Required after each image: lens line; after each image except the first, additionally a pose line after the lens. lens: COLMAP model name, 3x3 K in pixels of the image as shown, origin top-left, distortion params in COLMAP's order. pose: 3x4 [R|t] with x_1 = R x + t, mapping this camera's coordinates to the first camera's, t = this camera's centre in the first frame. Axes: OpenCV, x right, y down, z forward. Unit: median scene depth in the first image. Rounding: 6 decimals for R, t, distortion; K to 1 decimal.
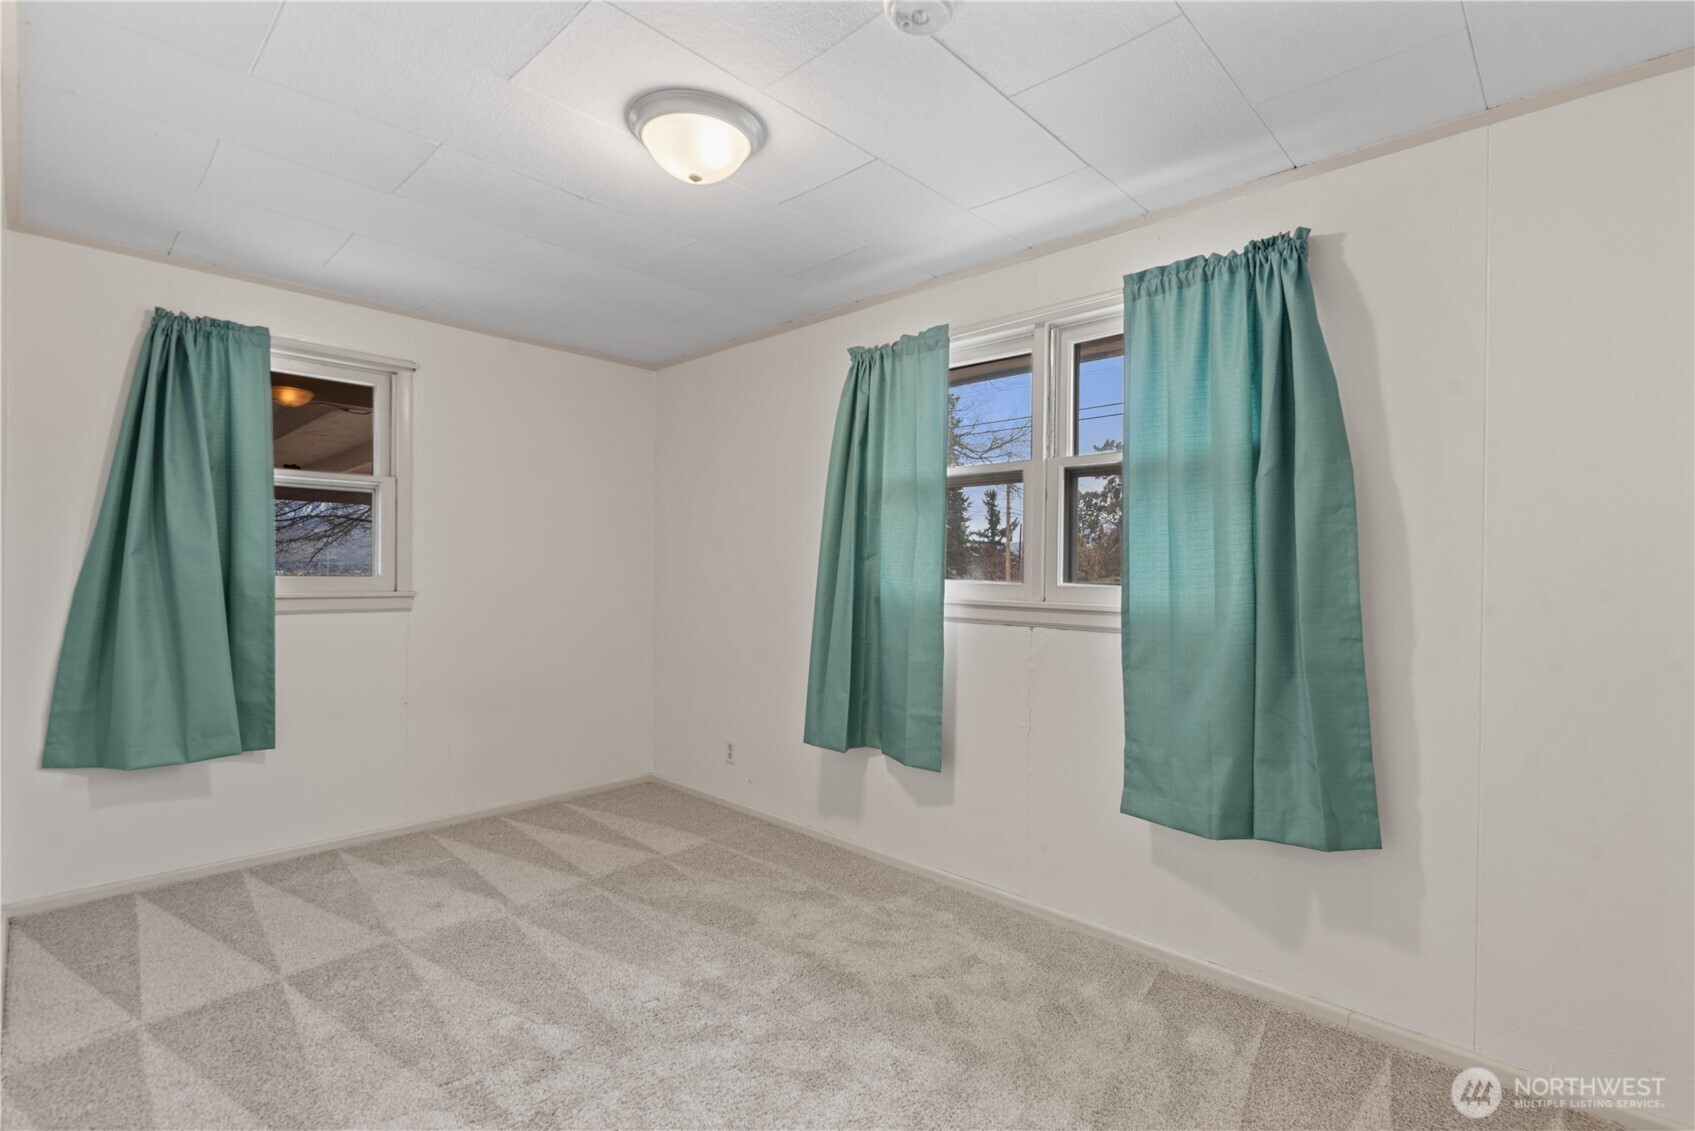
lens RADIAL K [[797.3, 0, 855.3], [0, 797.3, 552.1], [0, 0, 1]] dist [0.000303, 0.000132]
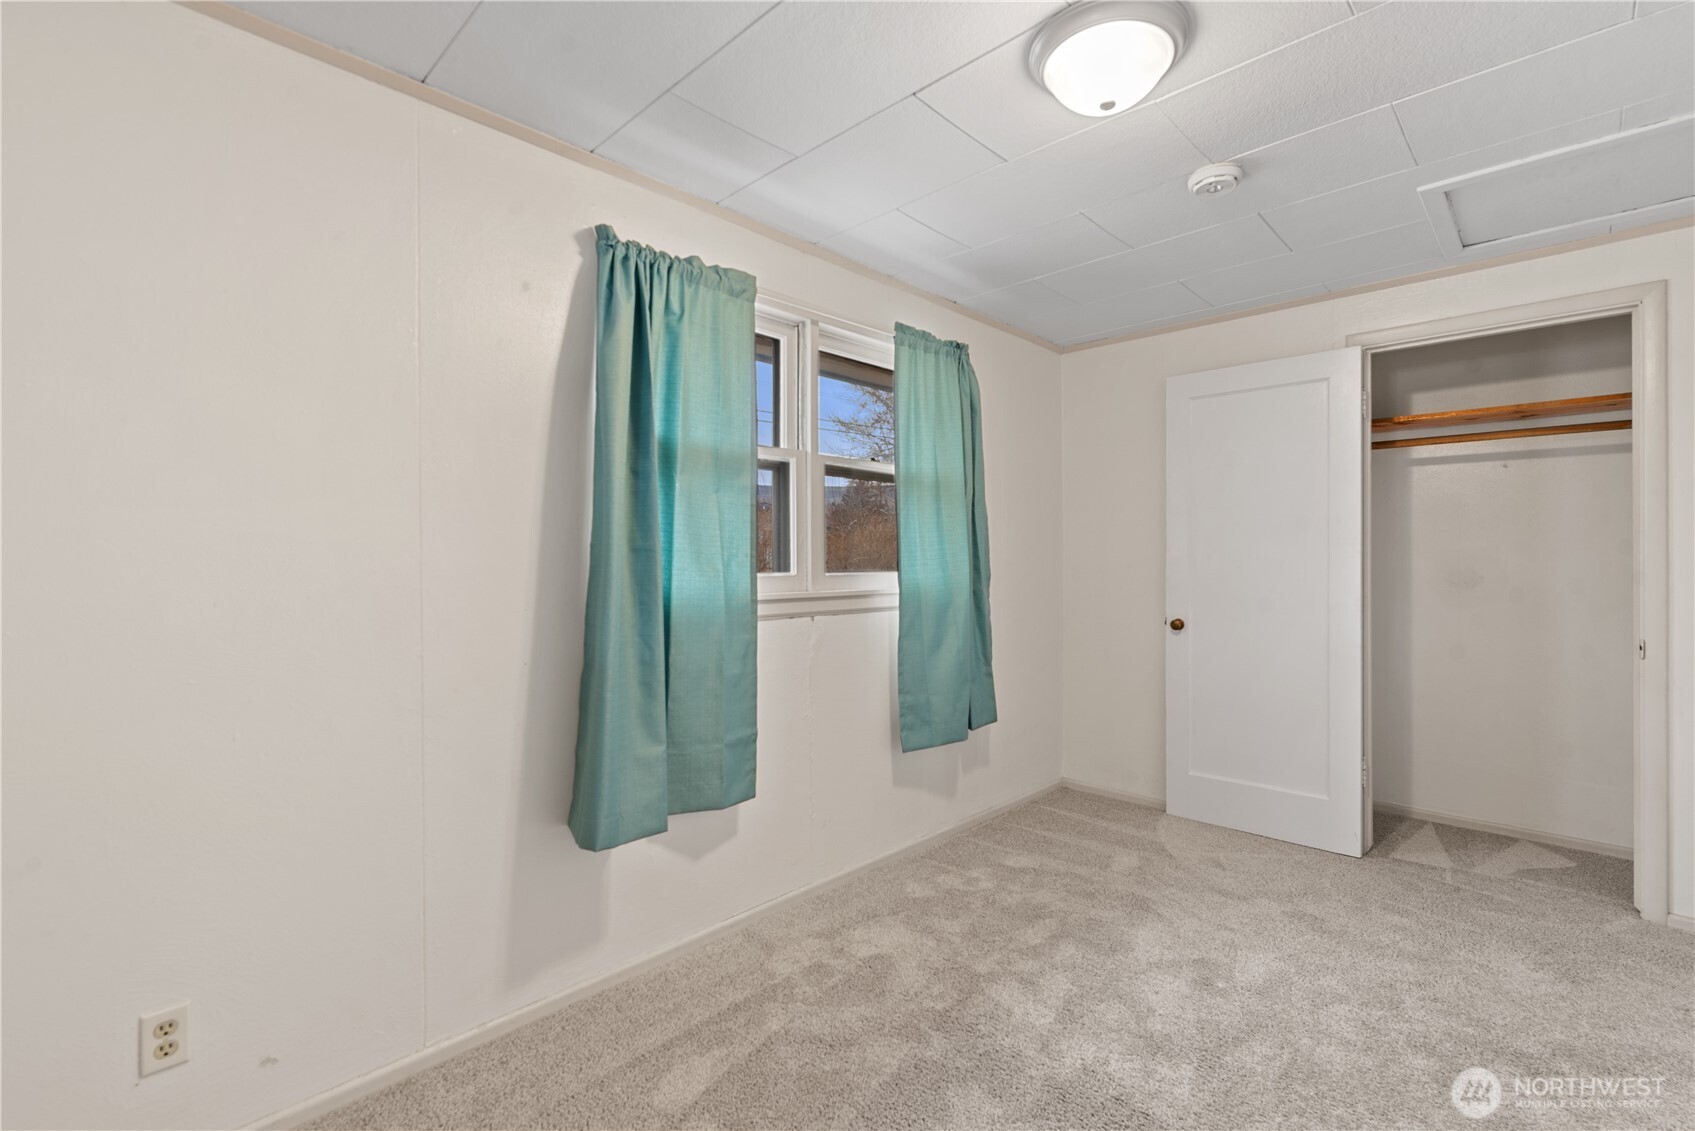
lens RADIAL K [[744.0, 0, 864.9], [0, 744.0, 557.1], [0, 0, 1]] dist [0.001135, -0.000408]
pose [[-0.003393, -0.002430, 0.999991, -0.780044], [-0.010503, 0.999942, 0.002394, 0.015796], [-0.999939, -0.010495, -0.003418, 0.996046]]
